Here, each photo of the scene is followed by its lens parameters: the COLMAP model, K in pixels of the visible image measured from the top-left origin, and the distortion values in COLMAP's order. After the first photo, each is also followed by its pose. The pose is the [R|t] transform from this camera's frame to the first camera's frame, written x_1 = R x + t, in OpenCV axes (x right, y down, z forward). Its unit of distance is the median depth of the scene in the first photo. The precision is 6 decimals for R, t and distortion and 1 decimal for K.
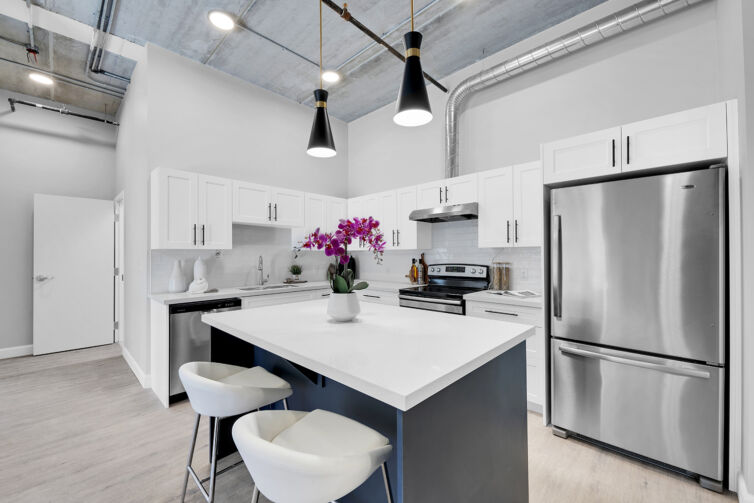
lens RADIAL K [[302.1, 0, 374.9], [0, 302.1, 254.1], [0, 0, 1]] dist [0.016644, -0.010509]
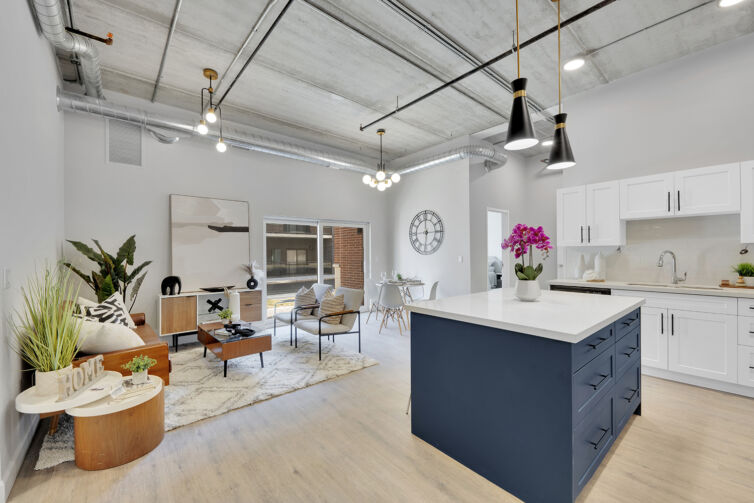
lens RADIAL K [[302.1, 0, 374.9], [0, 302.1, 254.1], [0, 0, 1]] dist [0.016644, -0.010509]
pose [[-0.101374, 0.009137, -0.994806, 0.675220], [0.014676, 0.999863, 0.007688, -0.004975], [0.994740, -0.013820, -0.101494, 0.242929]]
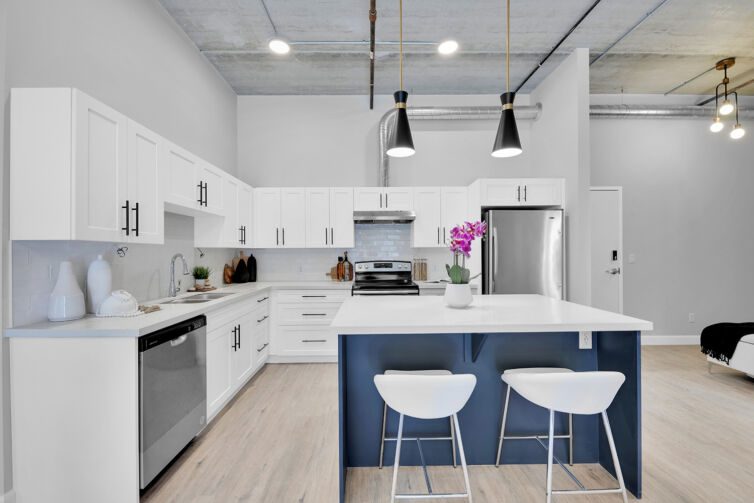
lens RADIAL K [[302.1, 0, 374.9], [0, 302.1, 254.1], [0, 0, 1]] dist [0.016644, -0.010509]
pose [[0.712495, 0.000458, 0.701677, -0.593826], [-0.000694, 1.000000, 0.000052, 0.006603], [-0.701677, -0.000524, 0.712495, 0.203140]]
